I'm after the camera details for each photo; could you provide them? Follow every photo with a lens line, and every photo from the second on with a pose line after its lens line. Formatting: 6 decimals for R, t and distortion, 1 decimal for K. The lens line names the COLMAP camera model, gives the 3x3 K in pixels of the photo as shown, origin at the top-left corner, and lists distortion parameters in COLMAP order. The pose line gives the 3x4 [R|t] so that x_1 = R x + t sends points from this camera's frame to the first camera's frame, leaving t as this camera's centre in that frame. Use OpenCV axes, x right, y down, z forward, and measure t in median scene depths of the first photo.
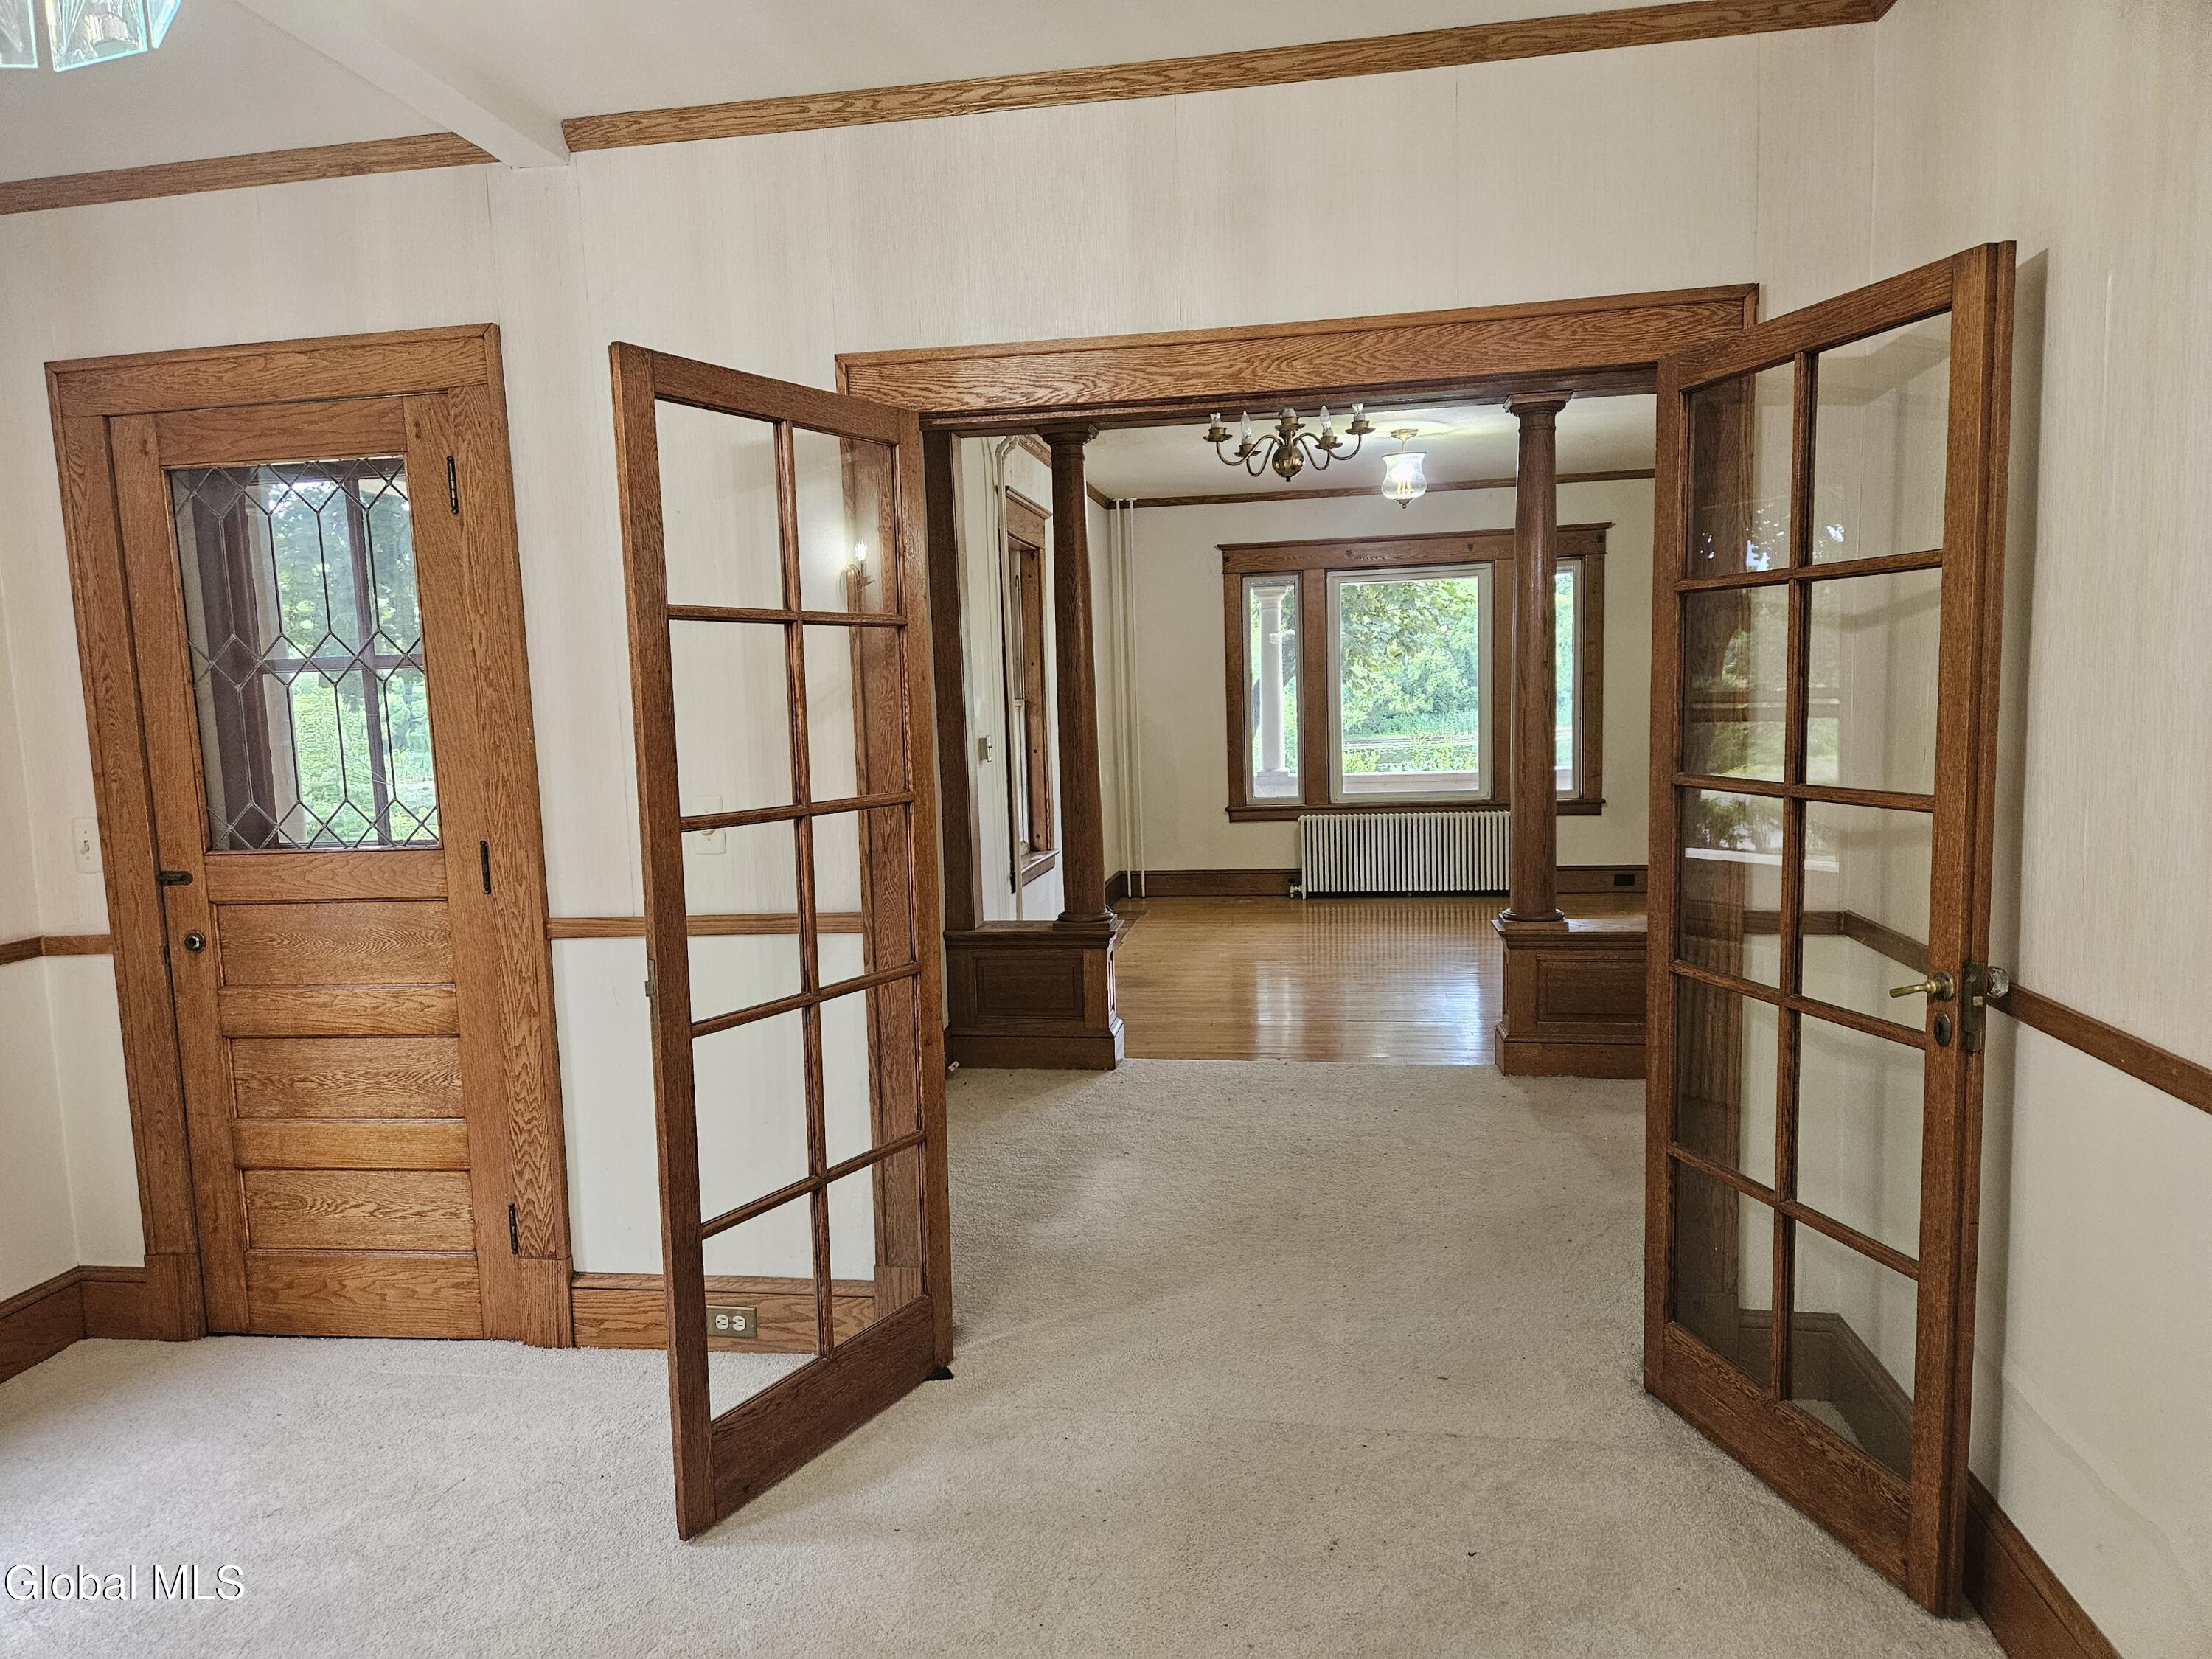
lens RADIAL K [[1484.3, 0, 1094.7], [0, 1484.3, 839.4], [0, 0, 1]] dist [0.083430, -0.082011]
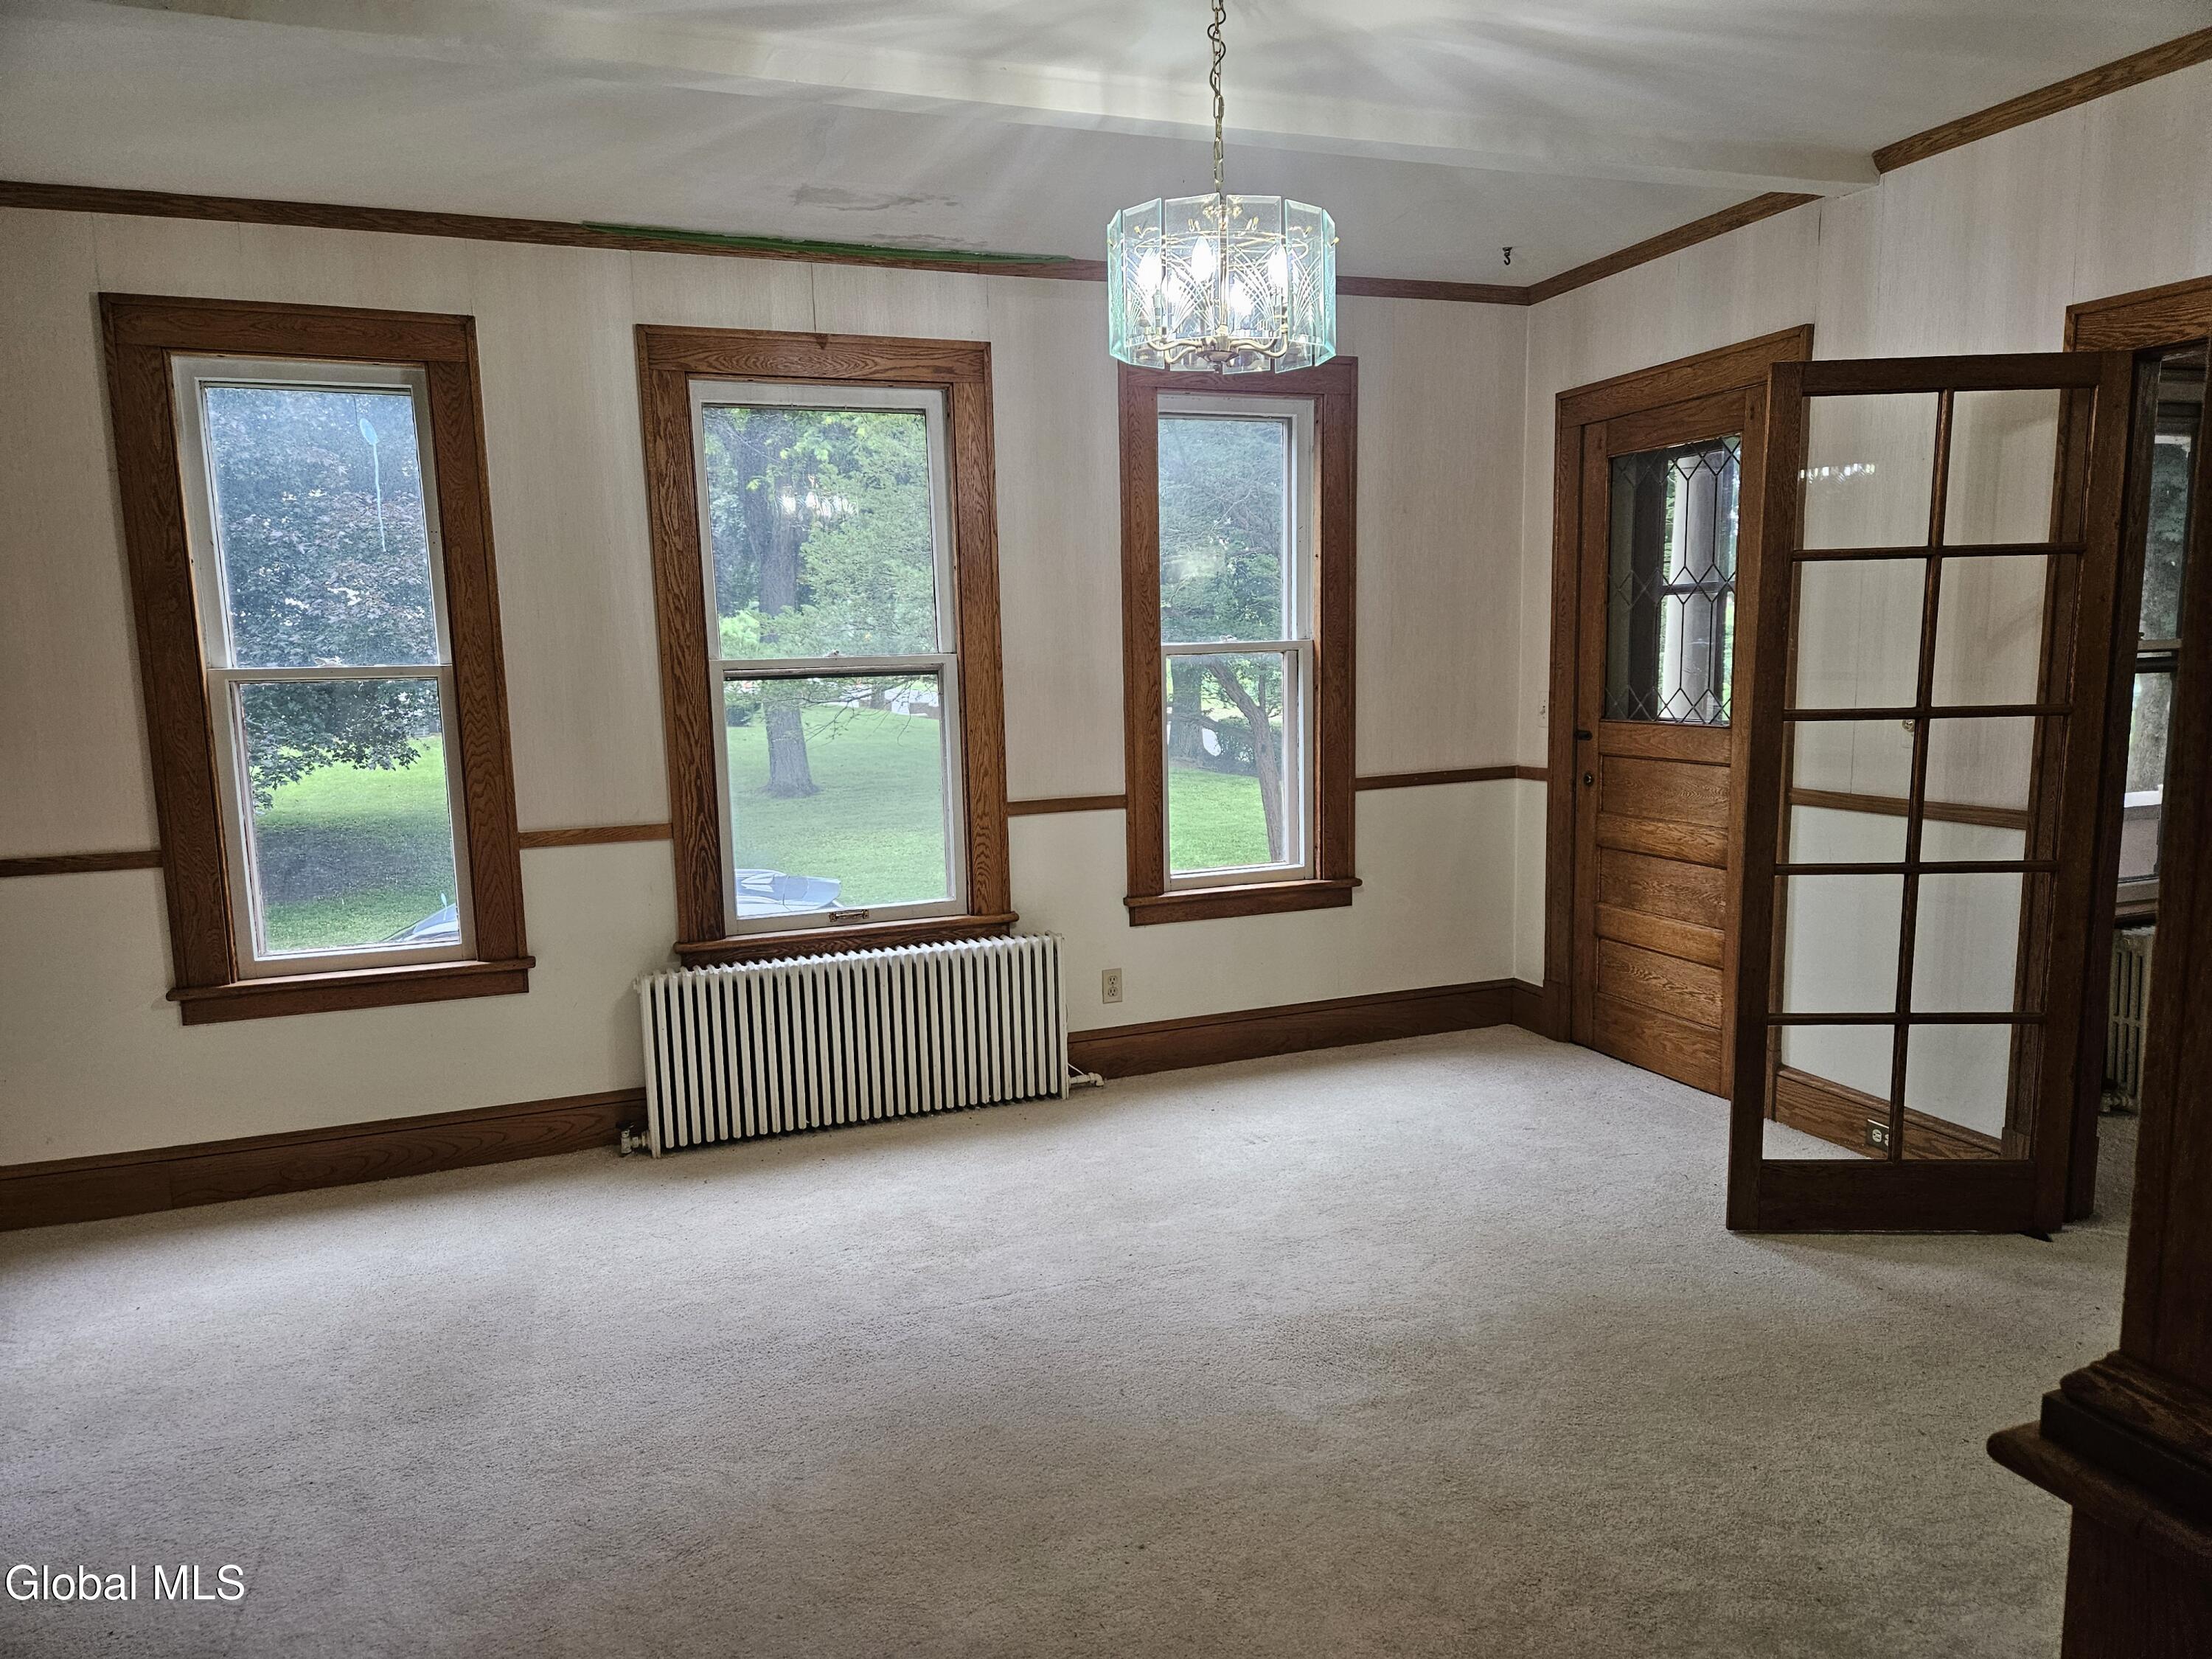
lens RADIAL K [[1484.3, 0, 1094.7], [0, 1484.3, 839.4], [0, 0, 1]] dist [0.083430, -0.082011]
pose [[0.489564, 0.142431, -0.860256, 0.448129], [-0.088749, 0.989585, 0.113337, 0.002699], [0.867439, 0.020861, 0.497106, -0.155261]]
